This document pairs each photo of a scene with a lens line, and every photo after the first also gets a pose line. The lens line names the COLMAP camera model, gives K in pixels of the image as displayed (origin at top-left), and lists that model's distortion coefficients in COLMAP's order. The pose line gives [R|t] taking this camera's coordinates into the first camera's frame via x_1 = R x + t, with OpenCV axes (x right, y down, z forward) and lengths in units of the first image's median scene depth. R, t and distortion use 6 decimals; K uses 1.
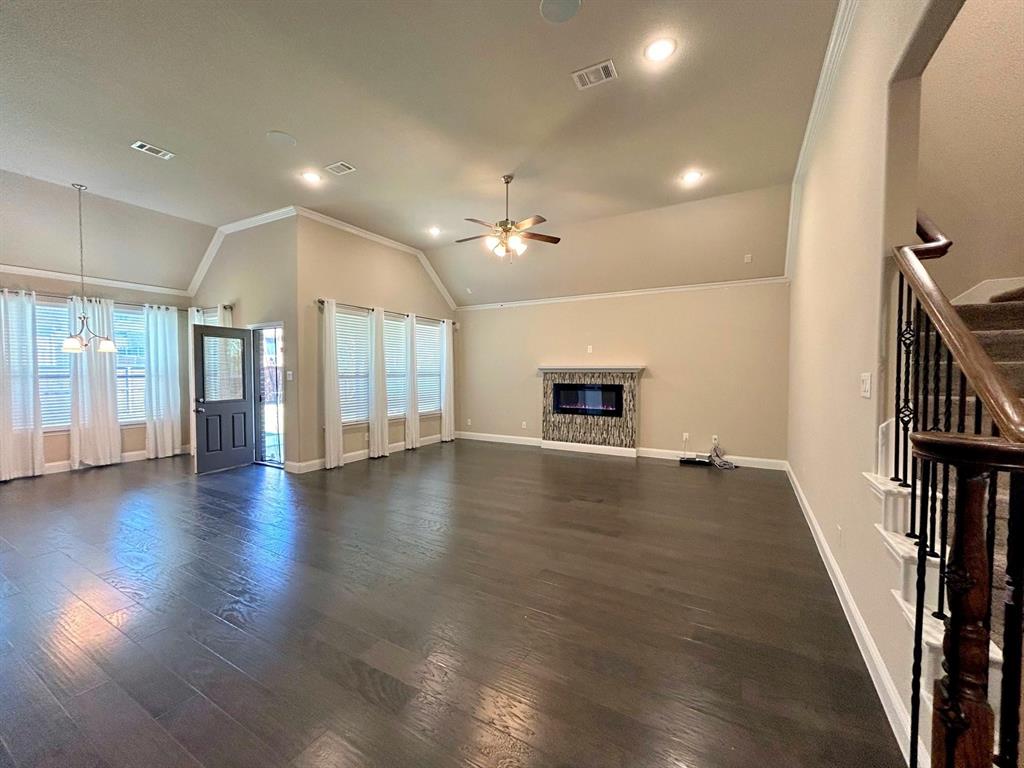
lens RADIAL K [[409.6, 0, 511.7], [0, 409.6, 384.2], [0, 0, 1]] dist [-0.001606, 0.000515]
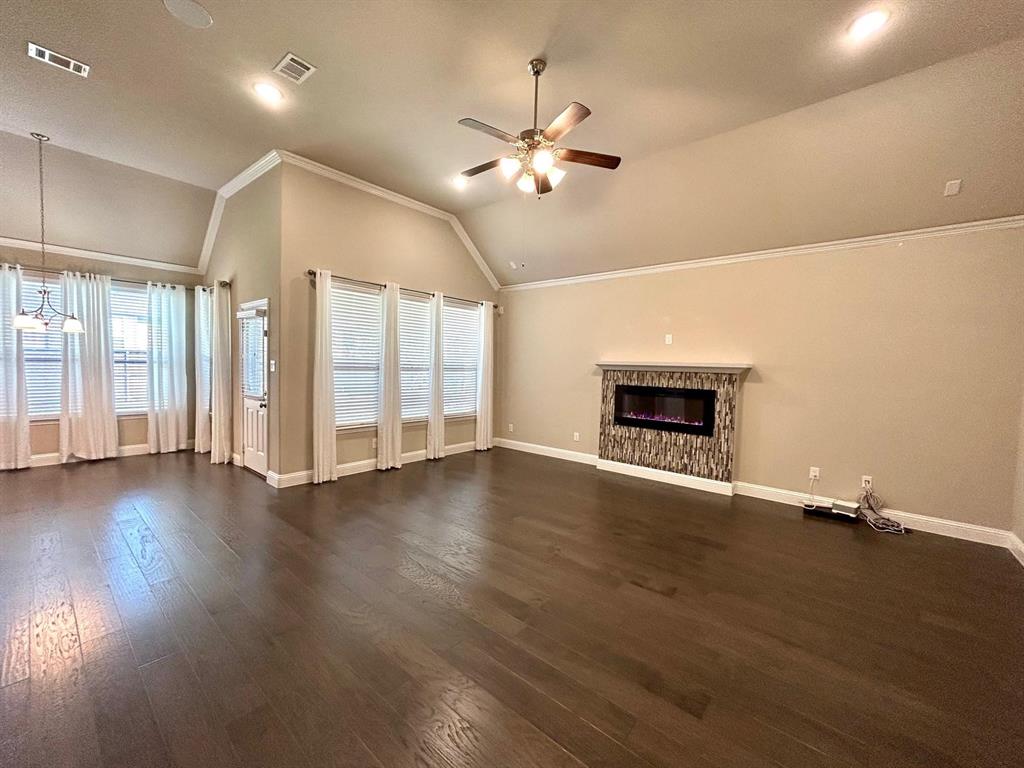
lens RADIAL K [[409.6, 0, 513.3], [0, 409.6, 383.5], [0, 0, 1]] dist [-0.001606, 0.000515]
pose [[0.982497, 0.033322, -0.183273, 0.062957], [-0.030888, 0.999393, 0.016119, -0.011975], [0.183699, -0.010175, 0.982930, 0.263362]]
